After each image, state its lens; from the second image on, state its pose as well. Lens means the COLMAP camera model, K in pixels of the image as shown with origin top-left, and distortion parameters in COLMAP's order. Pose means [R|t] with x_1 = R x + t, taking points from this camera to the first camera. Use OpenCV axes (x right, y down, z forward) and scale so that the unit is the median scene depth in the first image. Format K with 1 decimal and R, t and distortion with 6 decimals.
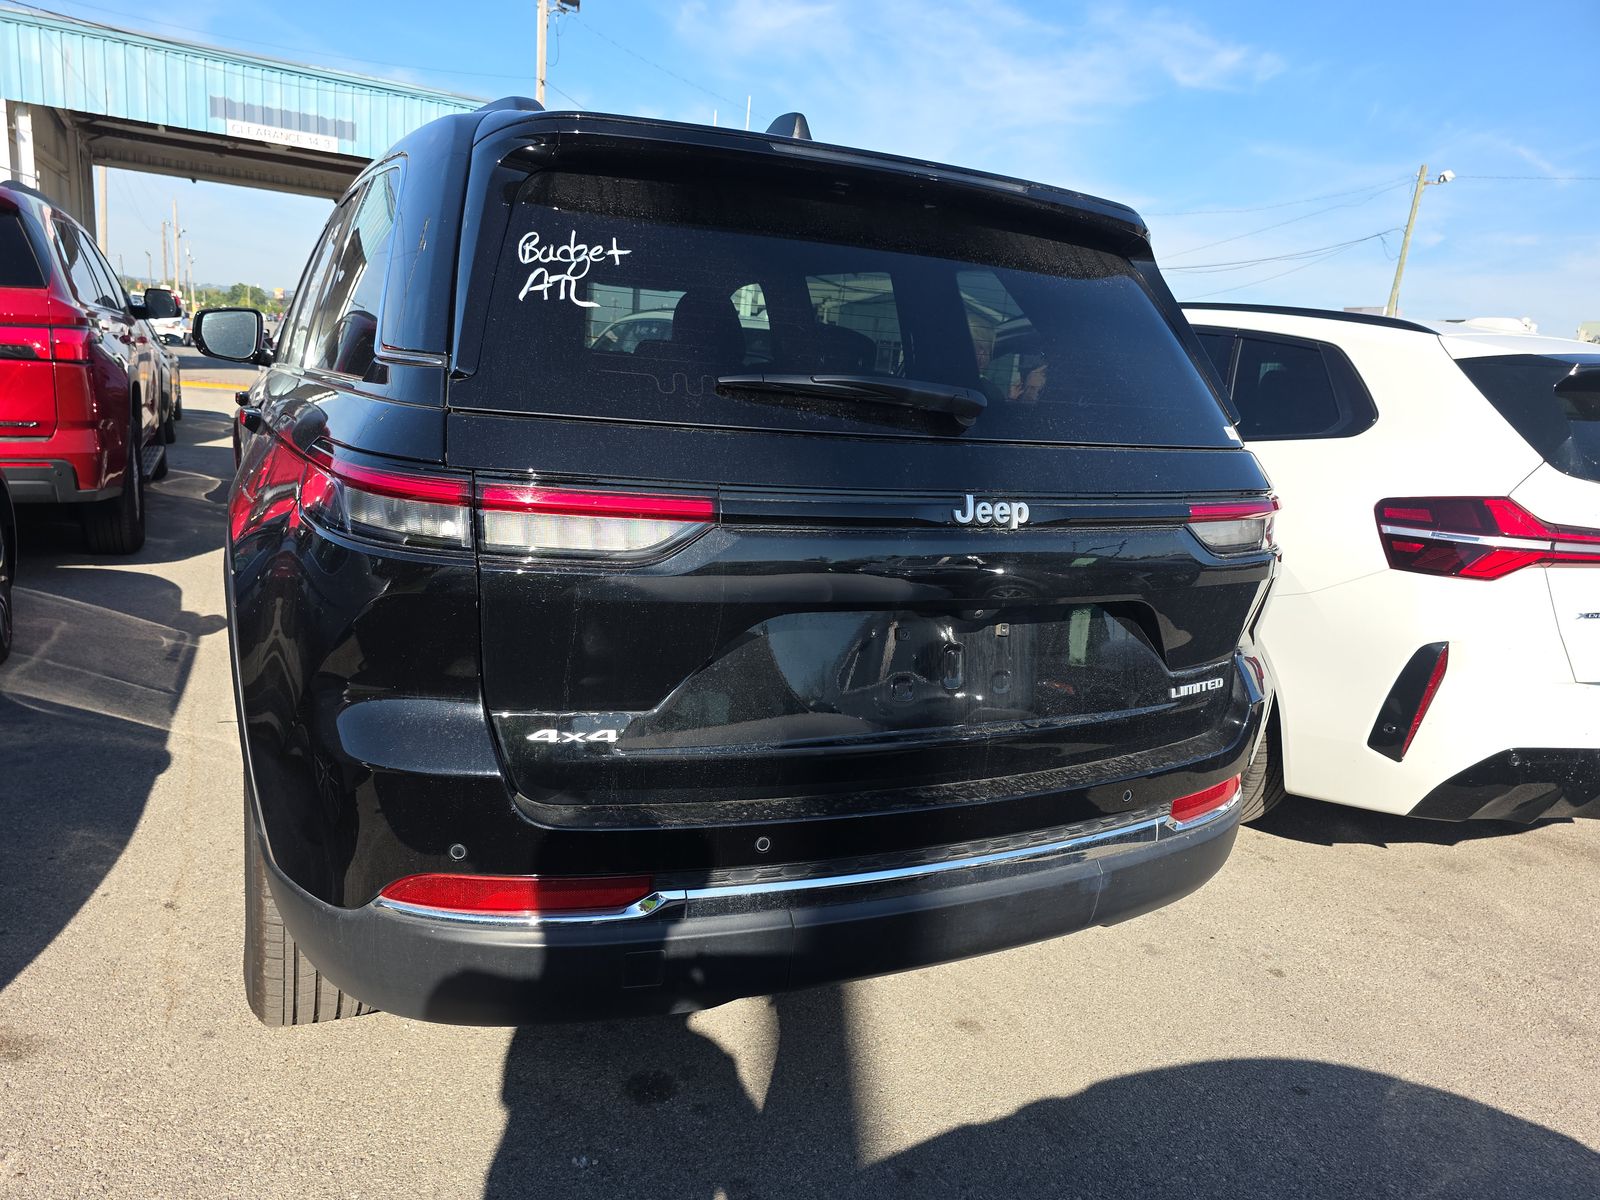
lens RADIAL K [[1090.9, 0, 808.5], [0, 1090.9, 597.0], [0, 0, 1]] dist [0.062023, -0.061333]
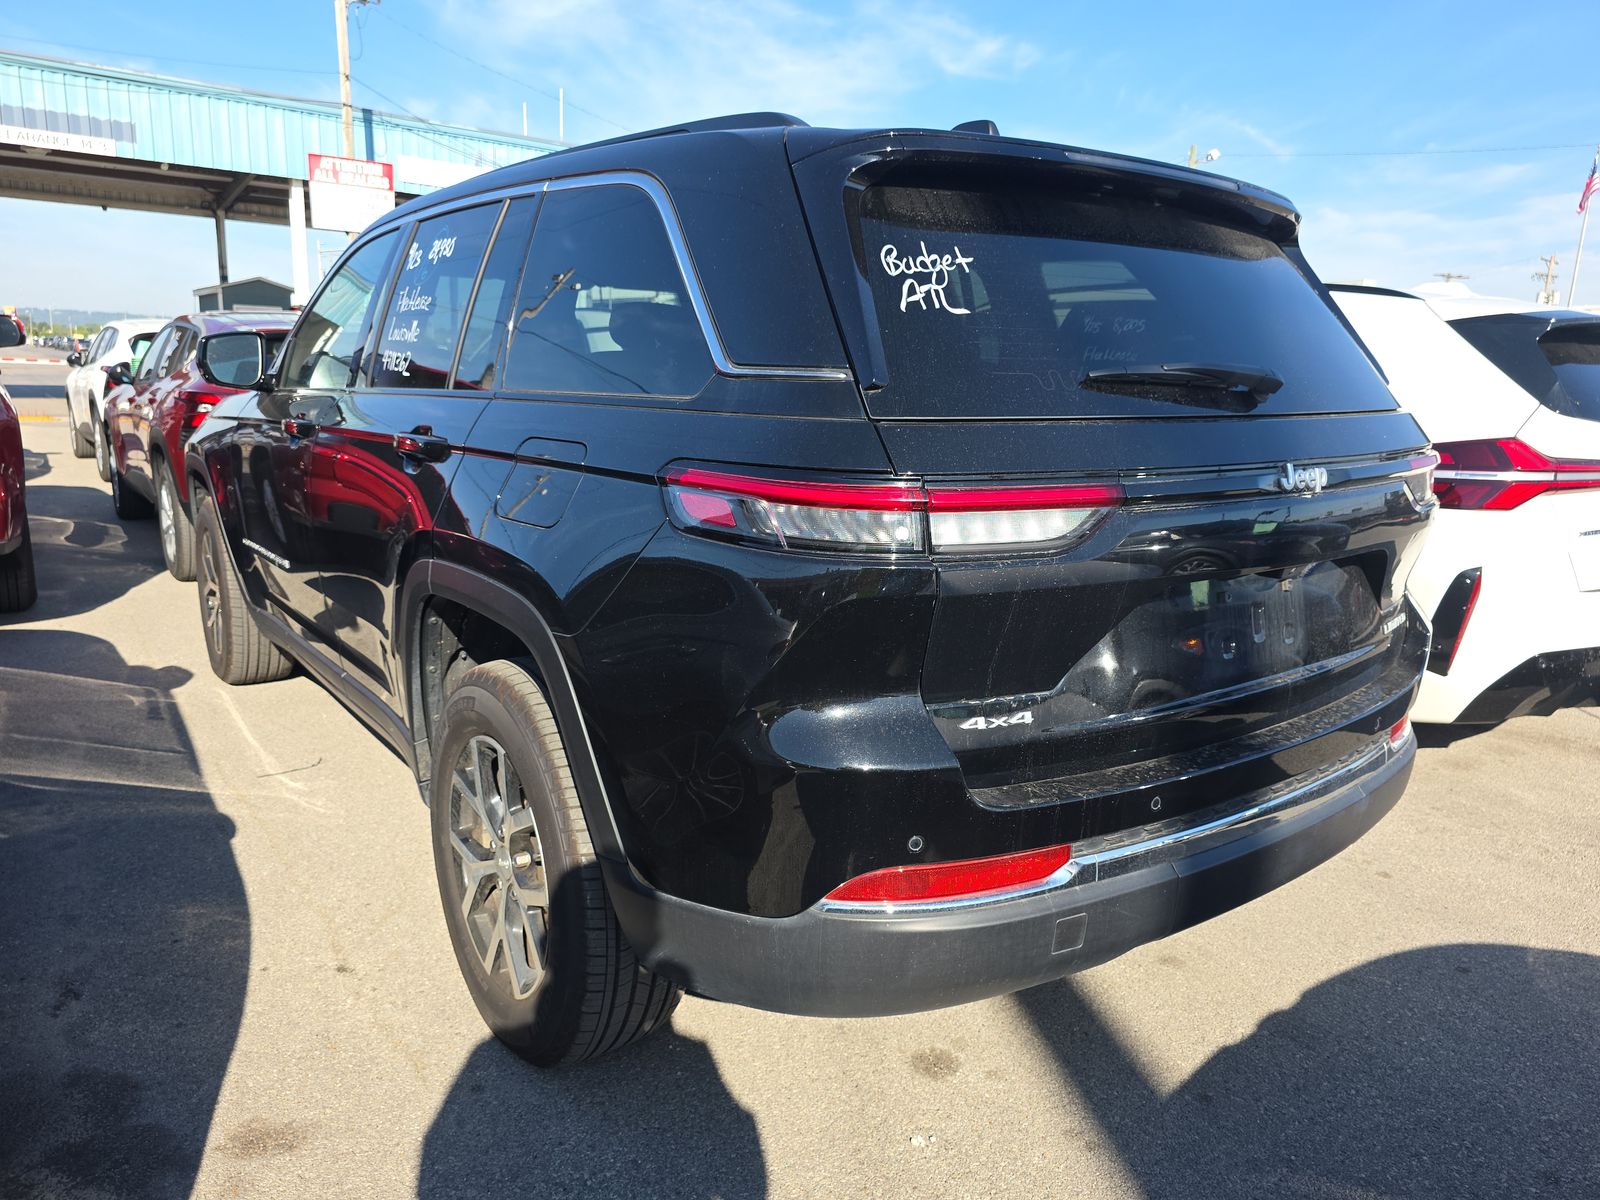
lens RADIAL K [[1101.4, 0, 794.9], [0, 1101.4, 573.9], [0, 0, 1]] dist [0.048379, -0.046246]
pose [[0.978696, -0.091928, 0.183587, -0.430493], [0.093799, 0.995590, -0.001514, -0.022038], [-0.182638, 0.018702, 0.983002, -0.005131]]
